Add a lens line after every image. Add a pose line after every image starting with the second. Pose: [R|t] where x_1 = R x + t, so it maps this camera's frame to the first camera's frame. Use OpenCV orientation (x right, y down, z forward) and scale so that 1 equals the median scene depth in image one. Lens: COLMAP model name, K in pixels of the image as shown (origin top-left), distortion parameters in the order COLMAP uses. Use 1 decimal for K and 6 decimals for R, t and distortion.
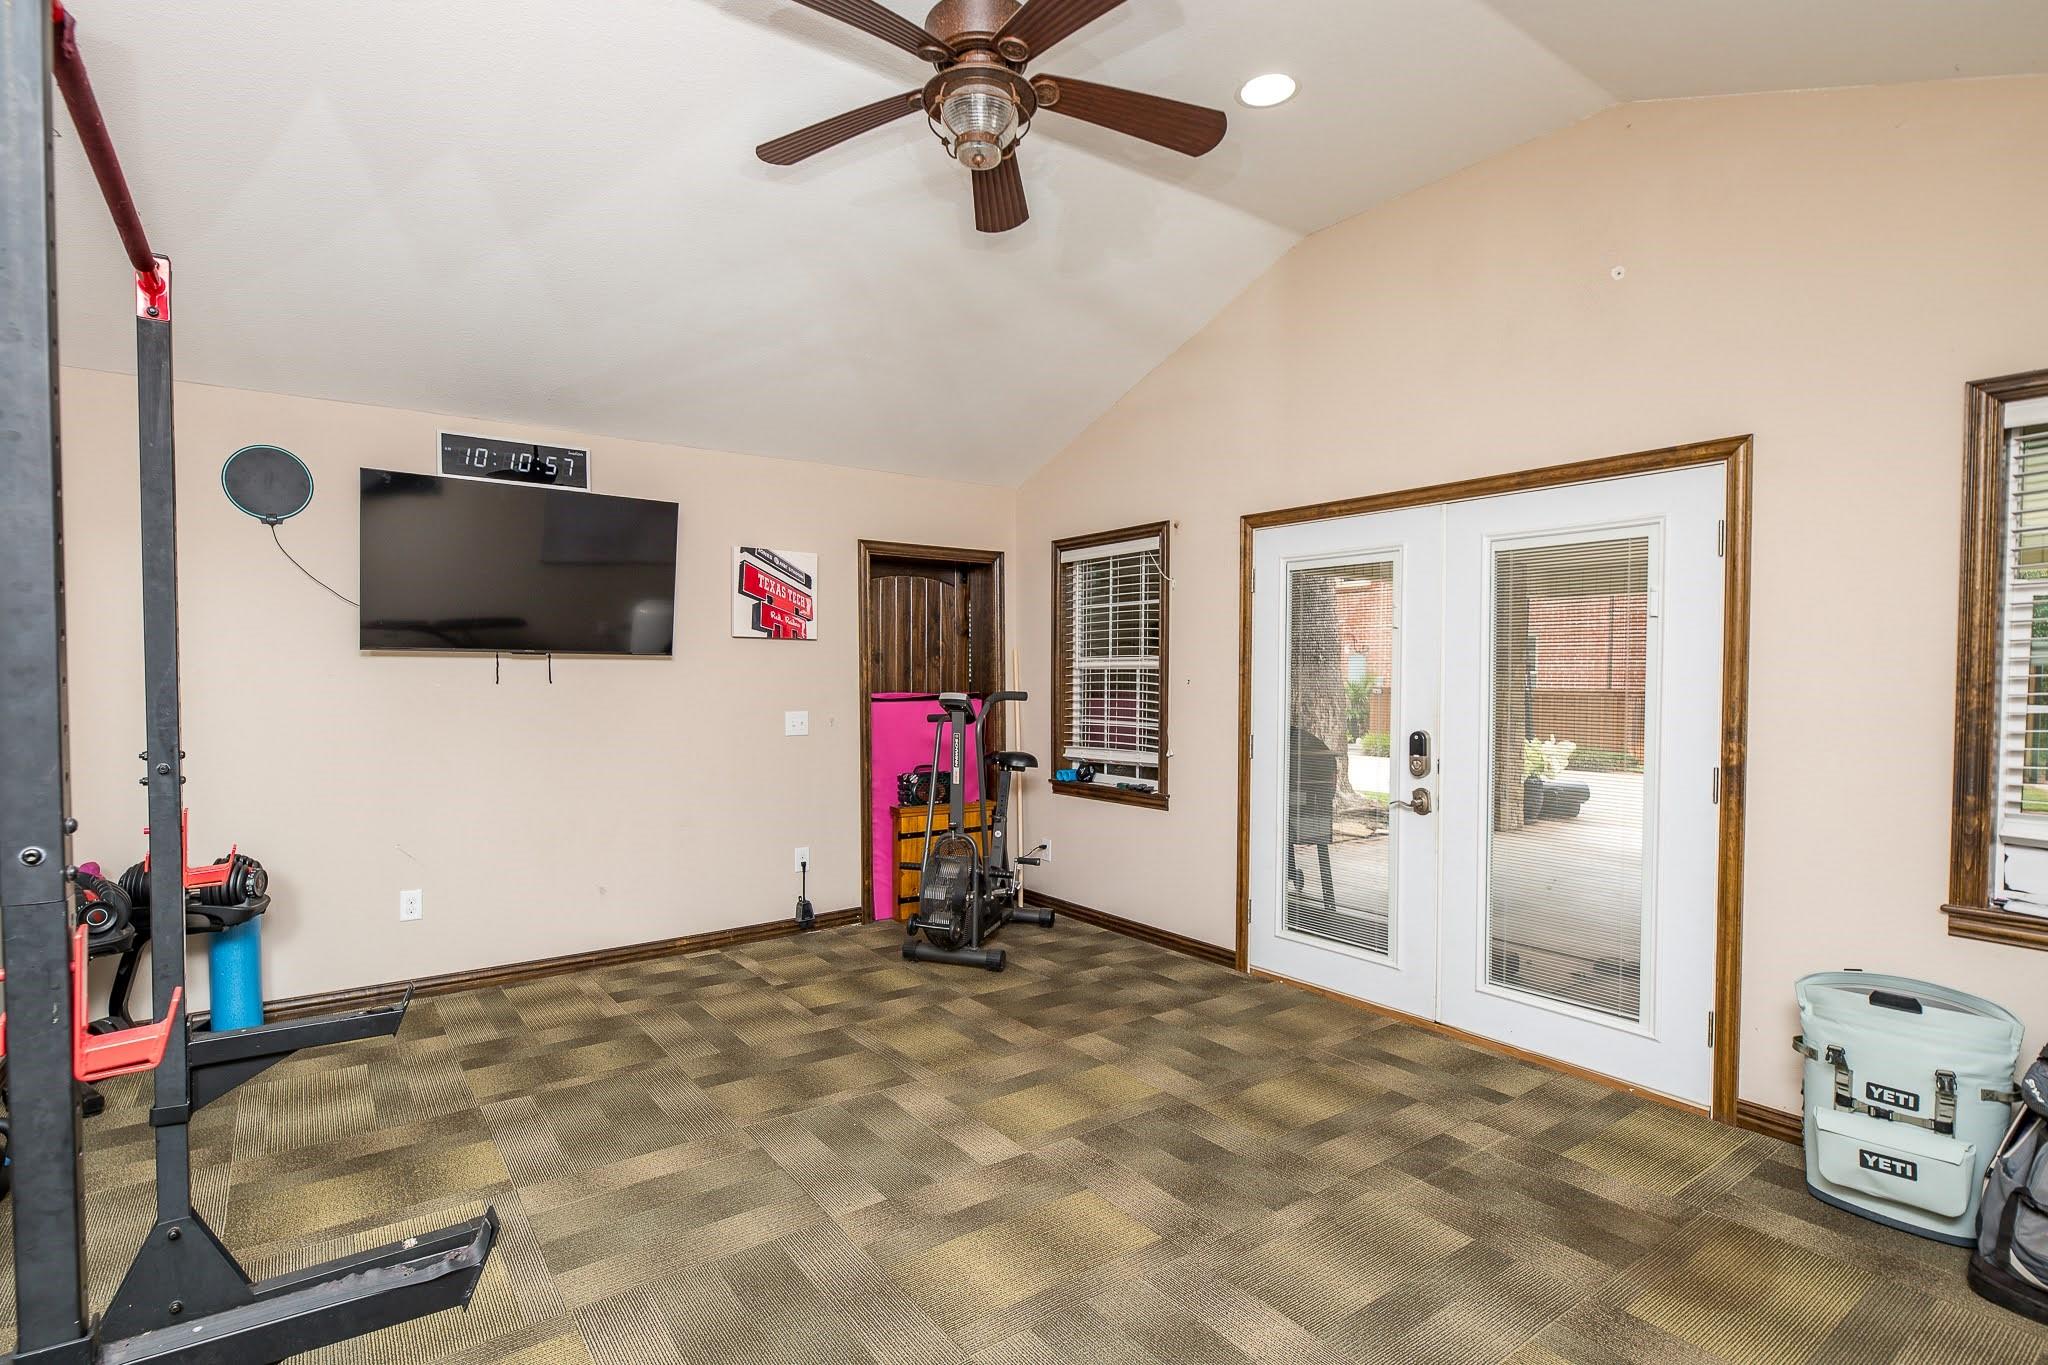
lens RADIAL K [[975.3, 0, 1023.7], [0, 975.3, 688.2], [0, 0, 1]] dist [0.001940, -0.001356]
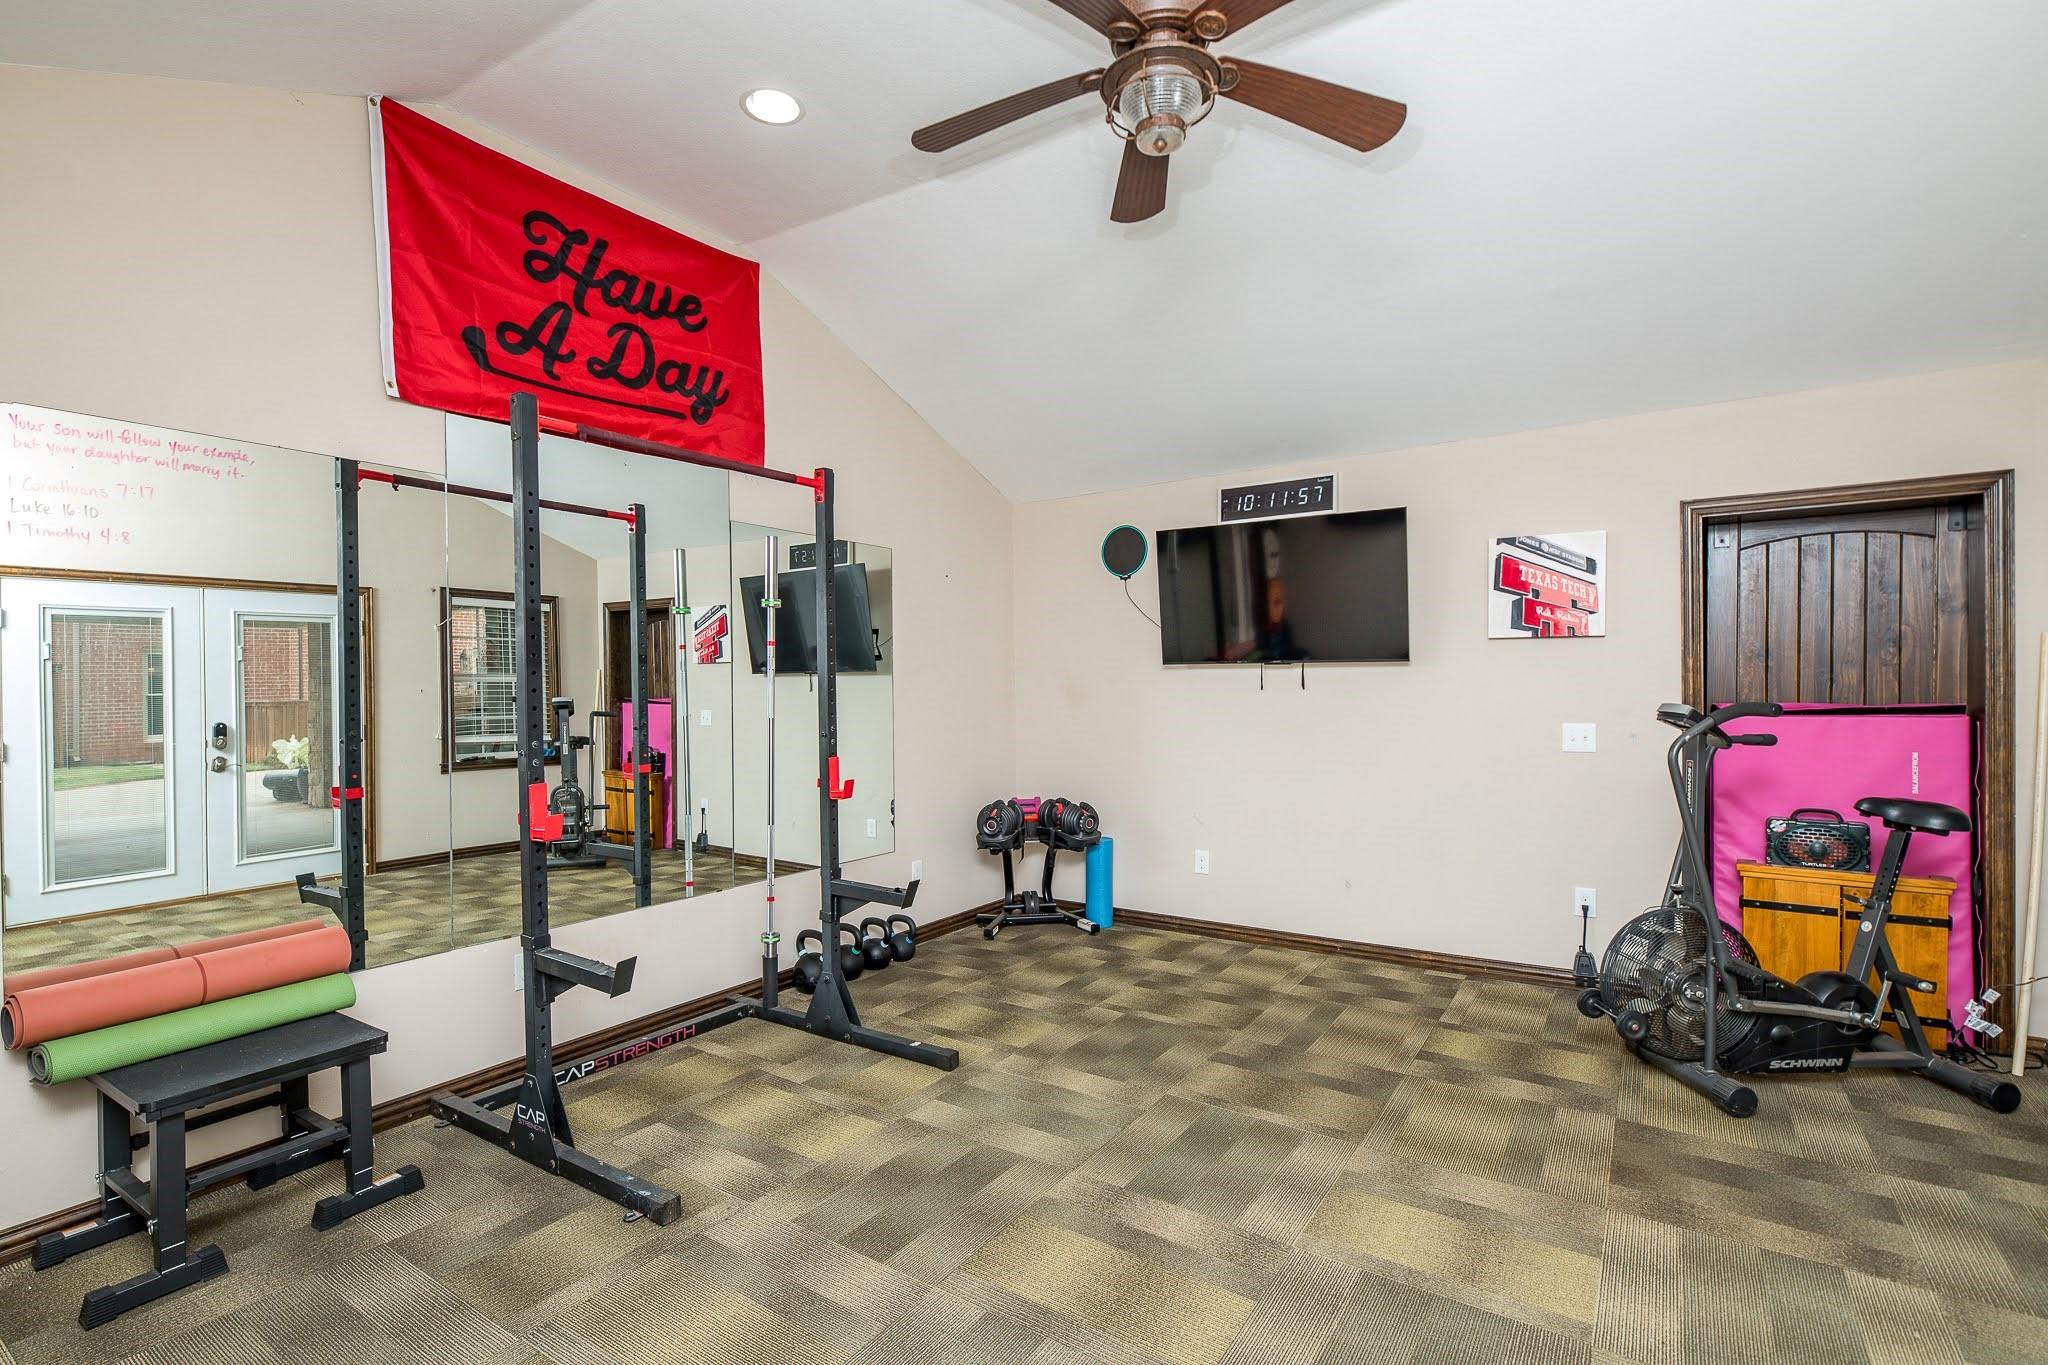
lens RADIAL K [[975.3, 0, 1018.2], [0, 975.3, 686.9], [0, 0, 1]] dist [0.001940, -0.001356]
pose [[0.332364, -0.001267, -0.943150, 0.475528], [-0.004152, 0.999987, -0.002806, -0.003557], [0.943142, 0.004849, 0.332354, 0.323665]]
